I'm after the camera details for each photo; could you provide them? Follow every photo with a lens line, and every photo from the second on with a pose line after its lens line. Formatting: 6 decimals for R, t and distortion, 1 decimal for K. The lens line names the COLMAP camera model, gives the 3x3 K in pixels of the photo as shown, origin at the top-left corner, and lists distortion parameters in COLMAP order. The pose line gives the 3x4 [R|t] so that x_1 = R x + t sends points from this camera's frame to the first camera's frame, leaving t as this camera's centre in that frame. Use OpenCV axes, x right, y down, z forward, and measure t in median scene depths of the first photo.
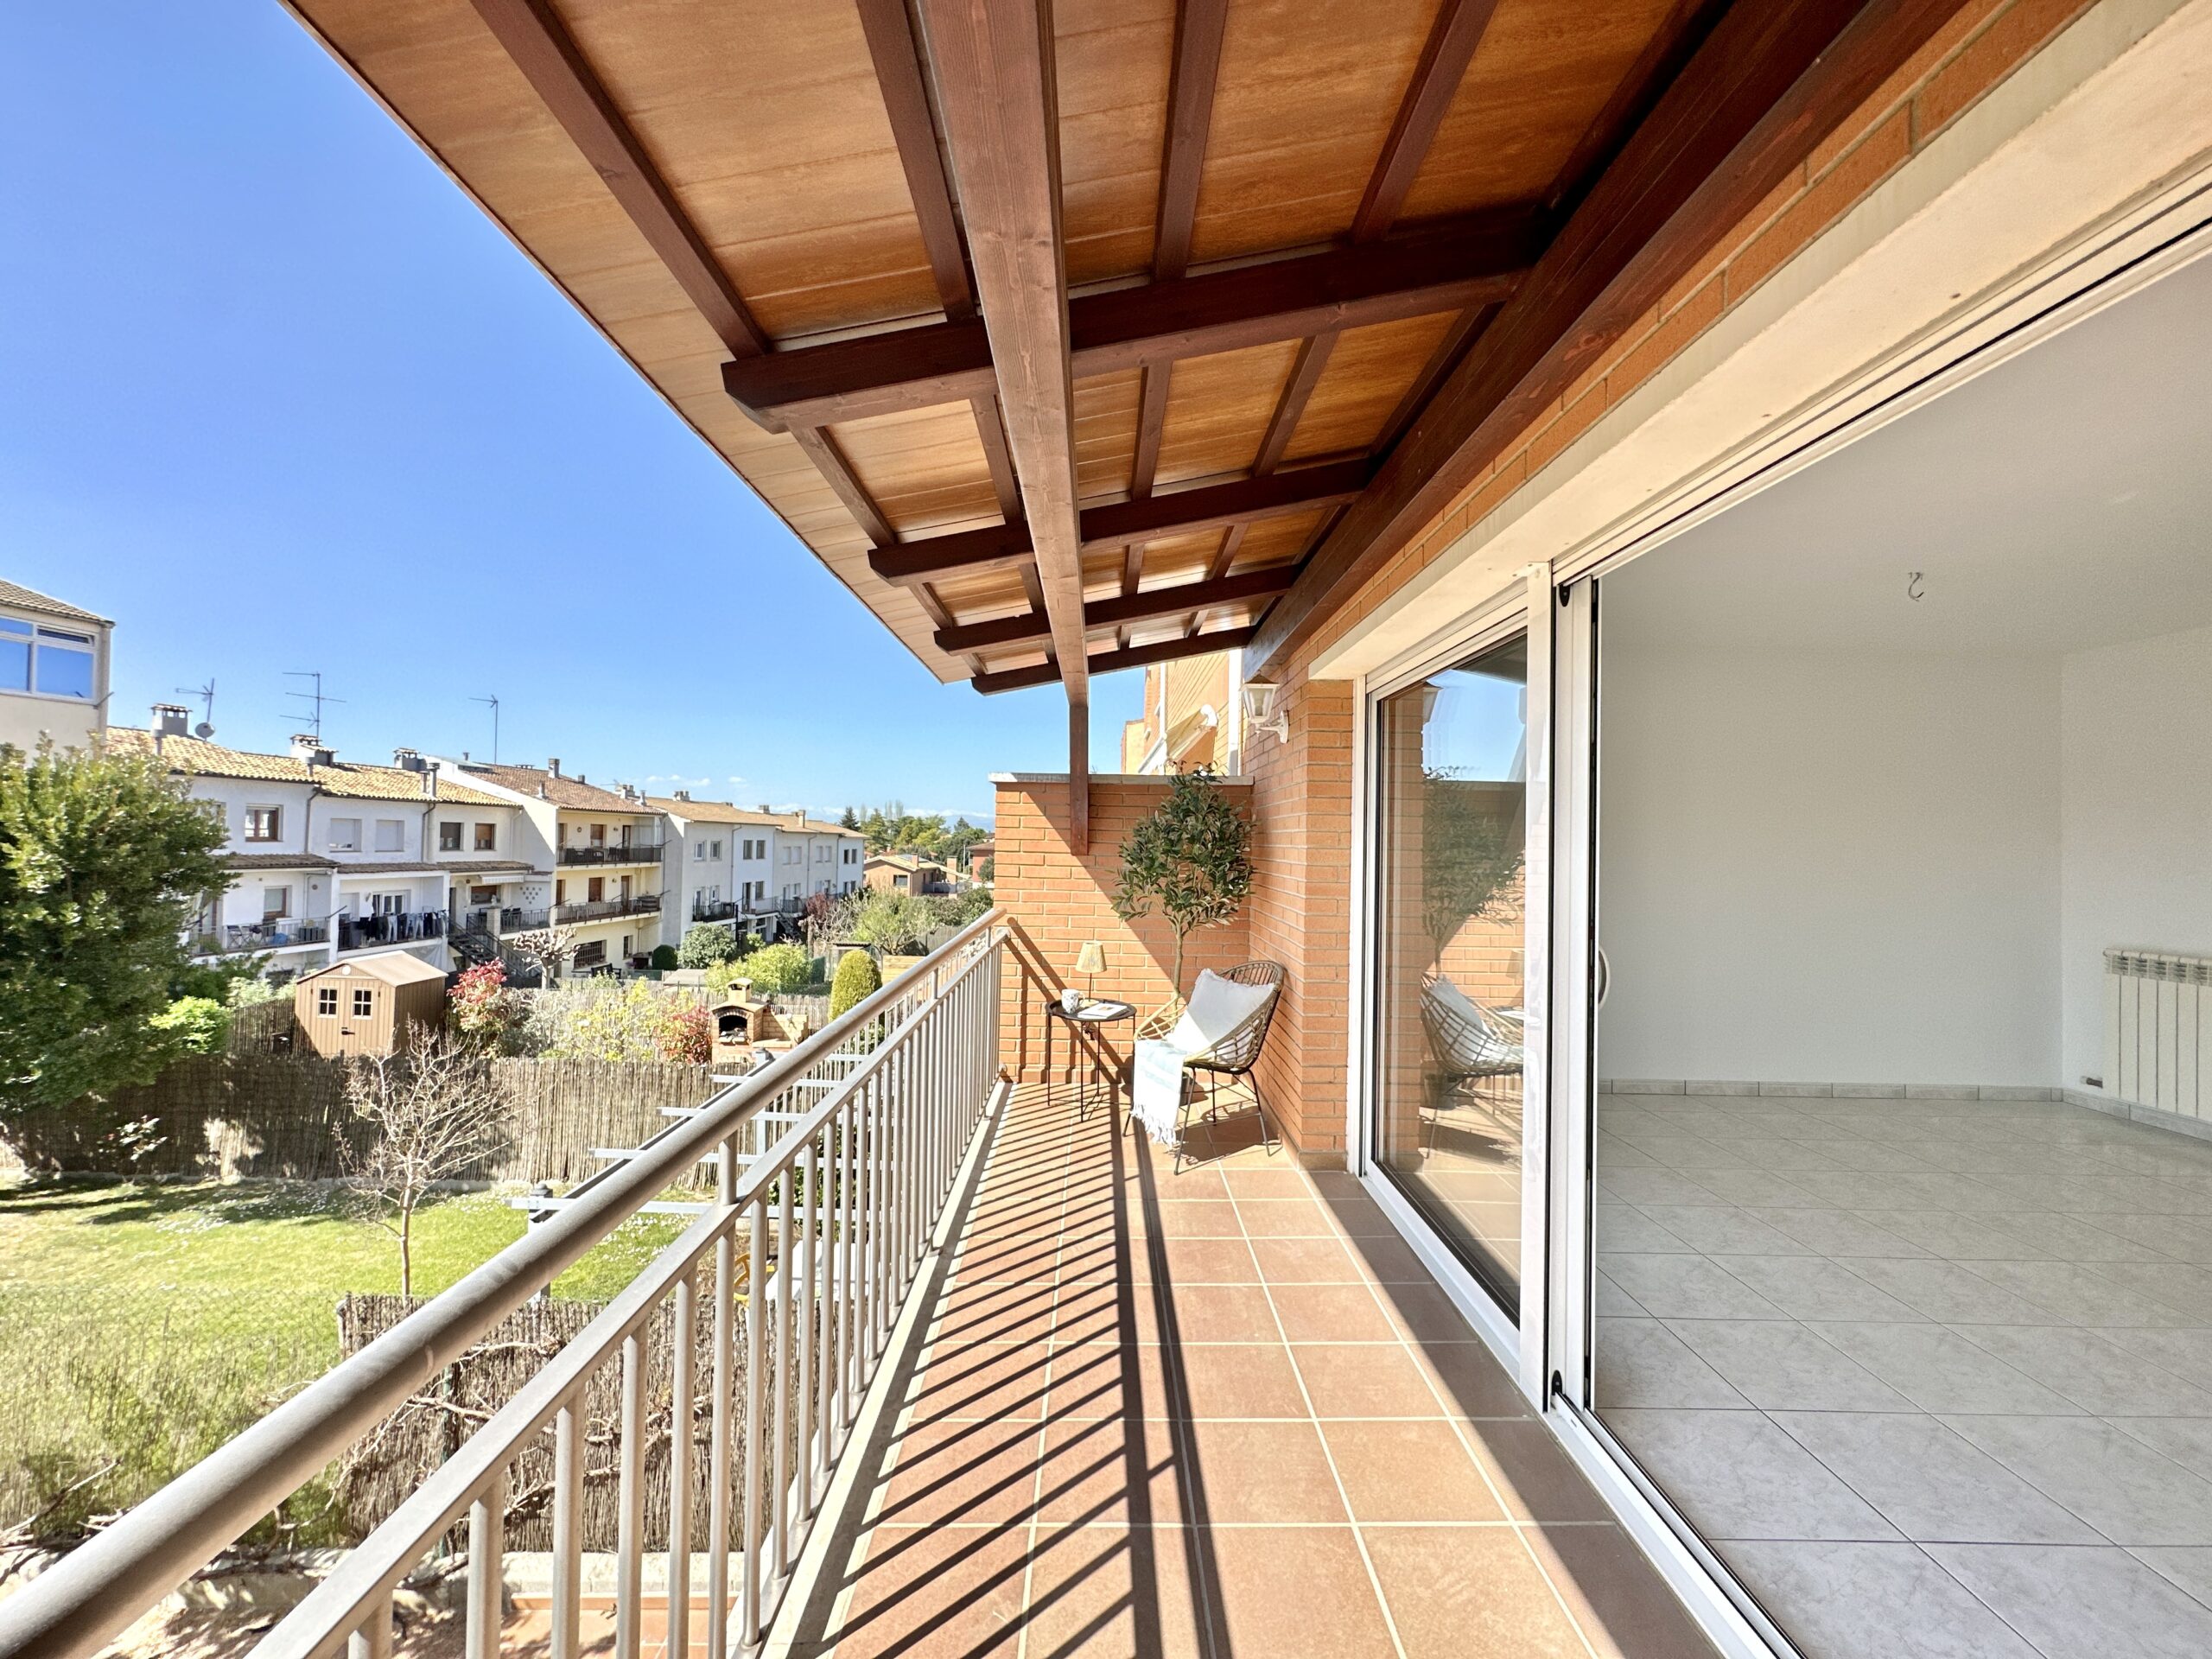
lens RADIAL K [[883.5, 0, 1103.4], [0, 883.5, 829.4], [0, 0, 1]] dist [-0.002913, 0.000120]
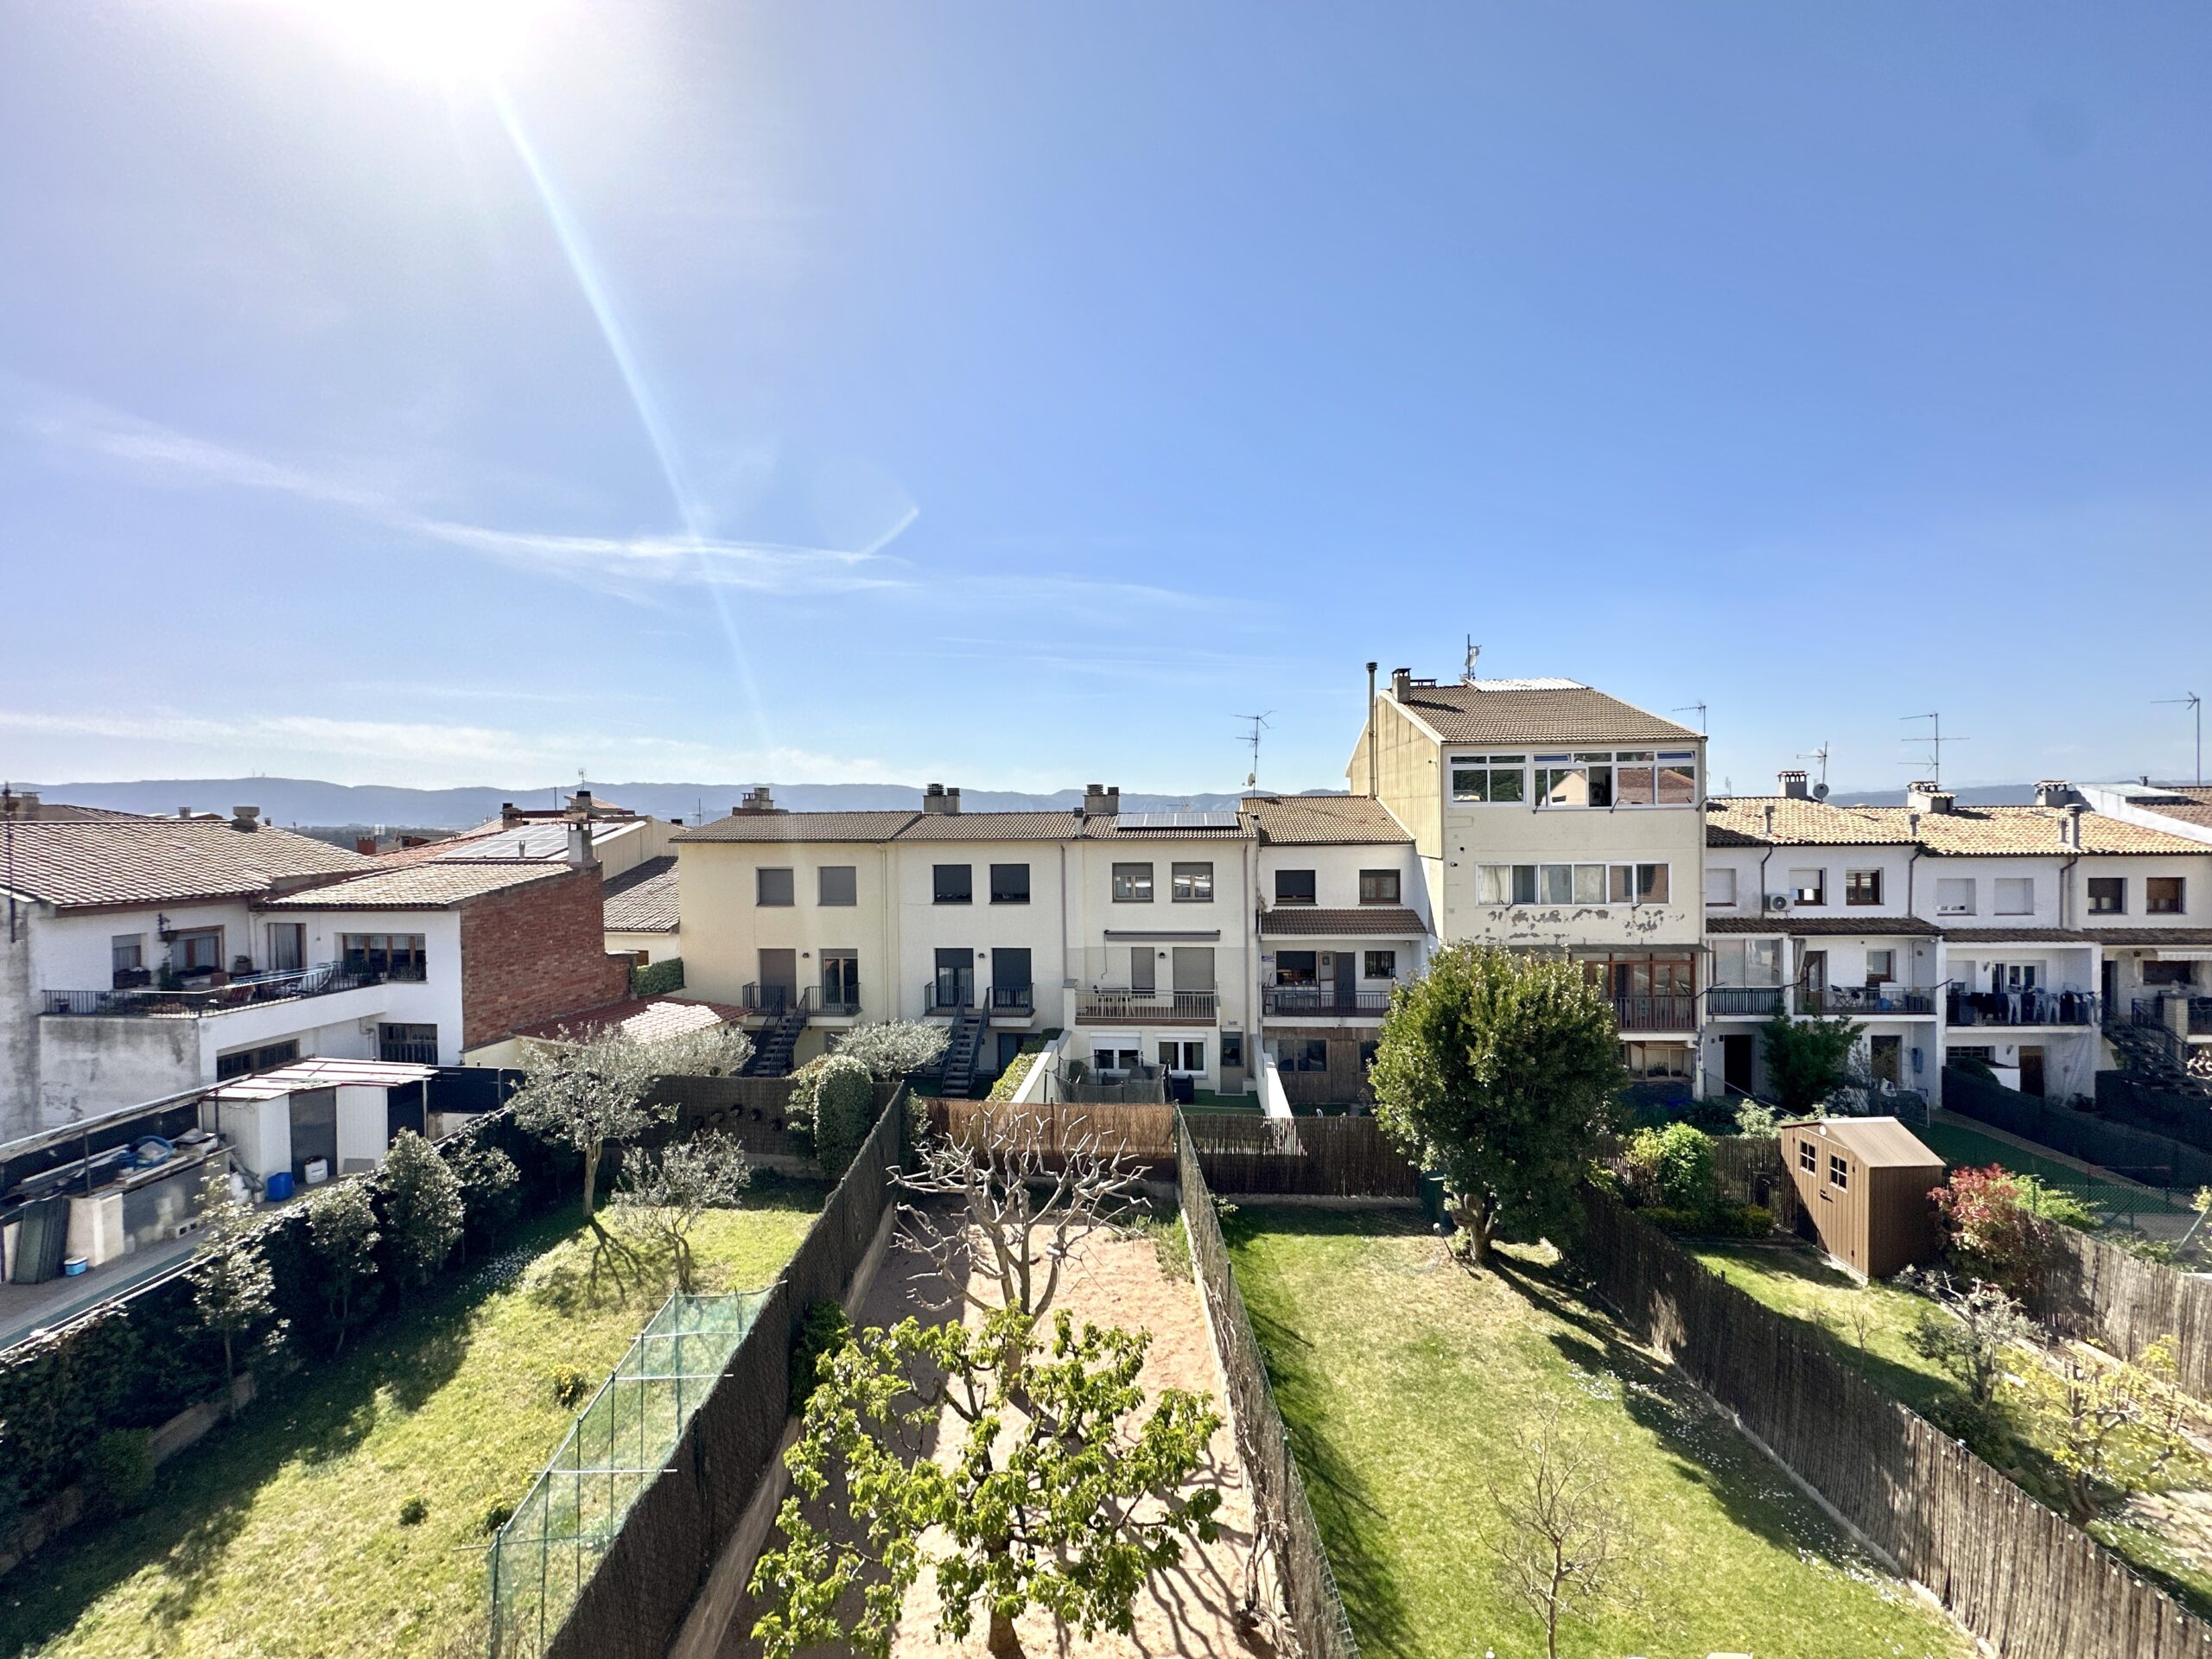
lens RADIAL K [[883.5, 0, 1103.4], [0, 883.5, 829.4], [0, 0, 1]] dist [-0.002913, 0.000120]
pose [[0.022501, -0.006952, -0.999723, 0.067314], [0.027021, 0.999615, -0.006343, -0.176379], [0.999382, -0.026870, 0.022681, 0.219549]]
